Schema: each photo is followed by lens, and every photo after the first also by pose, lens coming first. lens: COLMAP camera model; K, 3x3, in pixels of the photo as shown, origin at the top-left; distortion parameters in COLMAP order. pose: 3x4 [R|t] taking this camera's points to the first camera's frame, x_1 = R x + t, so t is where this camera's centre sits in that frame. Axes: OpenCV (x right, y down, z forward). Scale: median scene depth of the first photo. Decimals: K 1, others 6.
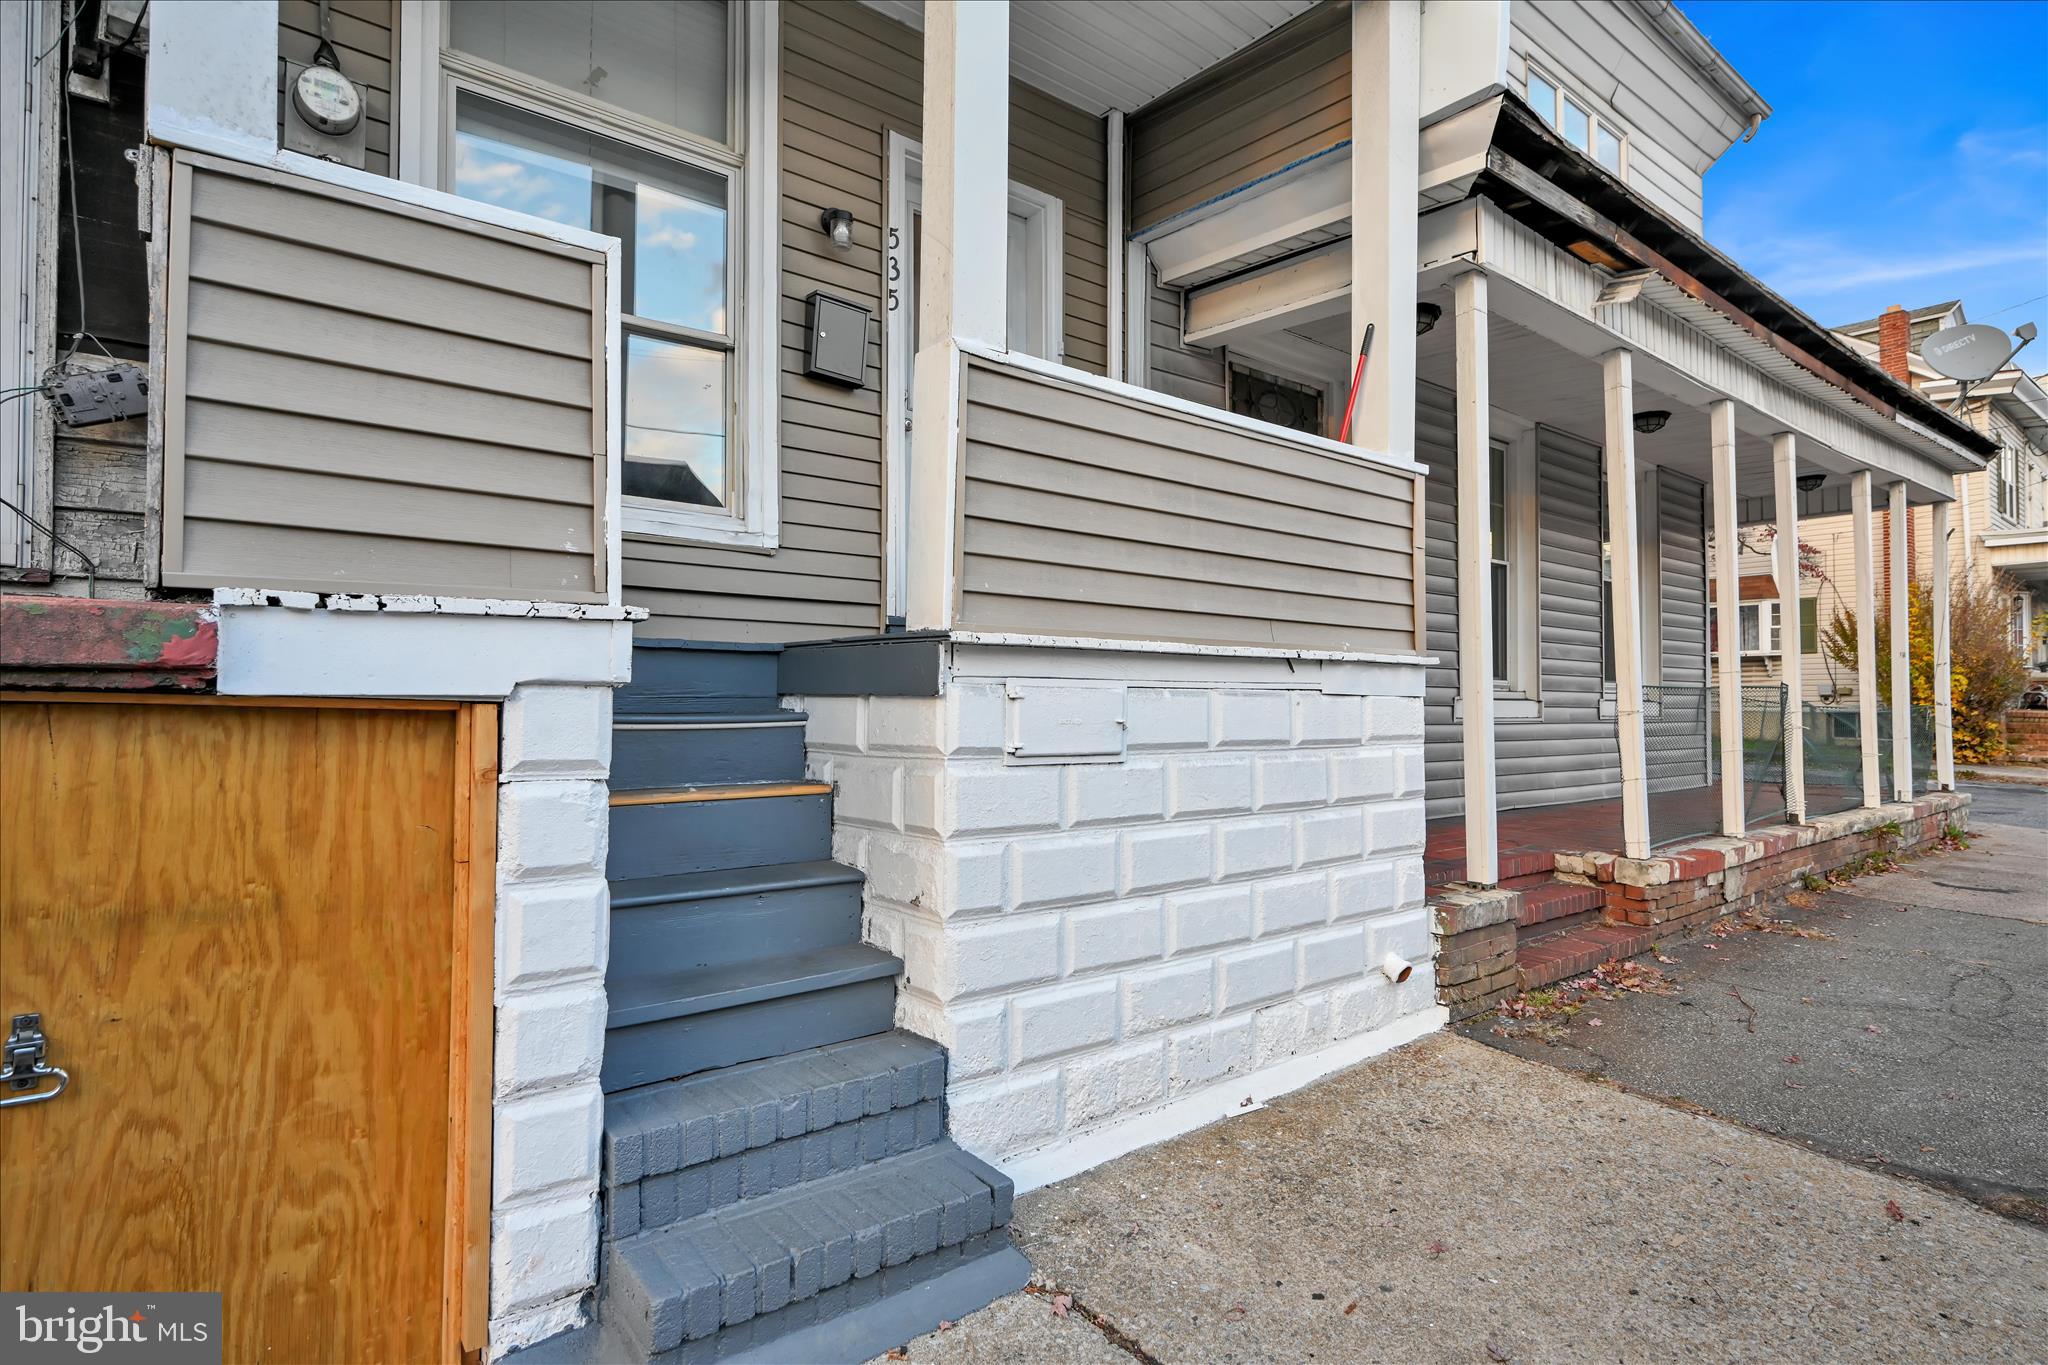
lens RADIAL K [[1090.3, 0, 1025.0], [0, 1090.3, 679.2], [0, 0, 1]] dist [-0.015401, -0.000097]
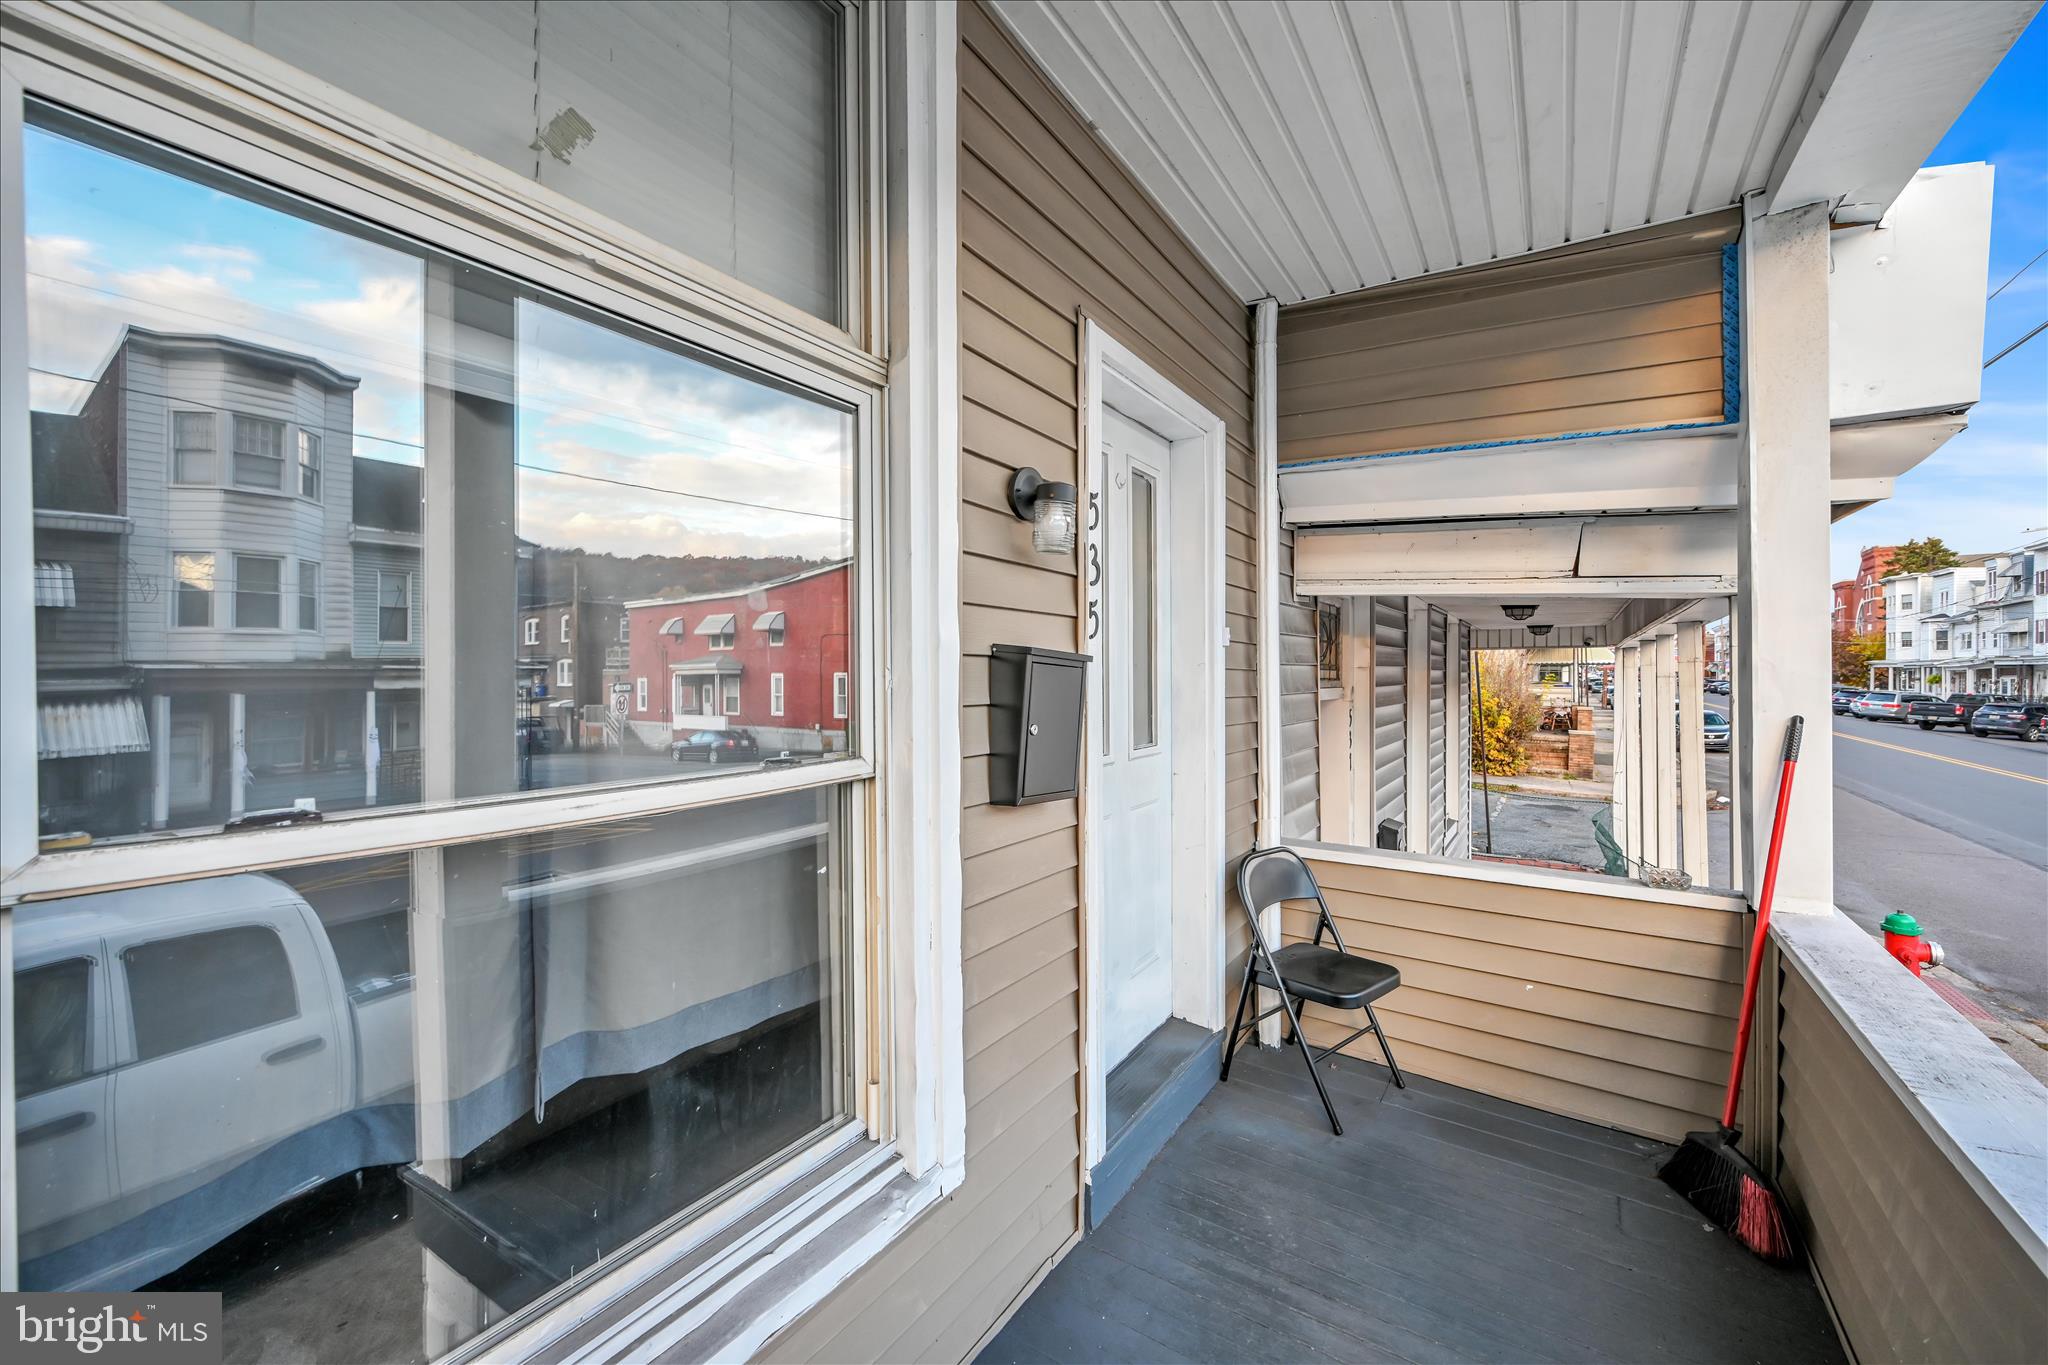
lens RADIAL K [[858.7, 0, 1024.0], [0, 858.7, 680.4], [0, 0, 1]] dist [0.001550, 0.000048]
pose [[0.946926, -0.006071, 0.321393, -0.318282], [-0.006519, 0.999253, 0.038083, -0.350411], [-0.321384, -0.038157, 0.946180, 0.606296]]
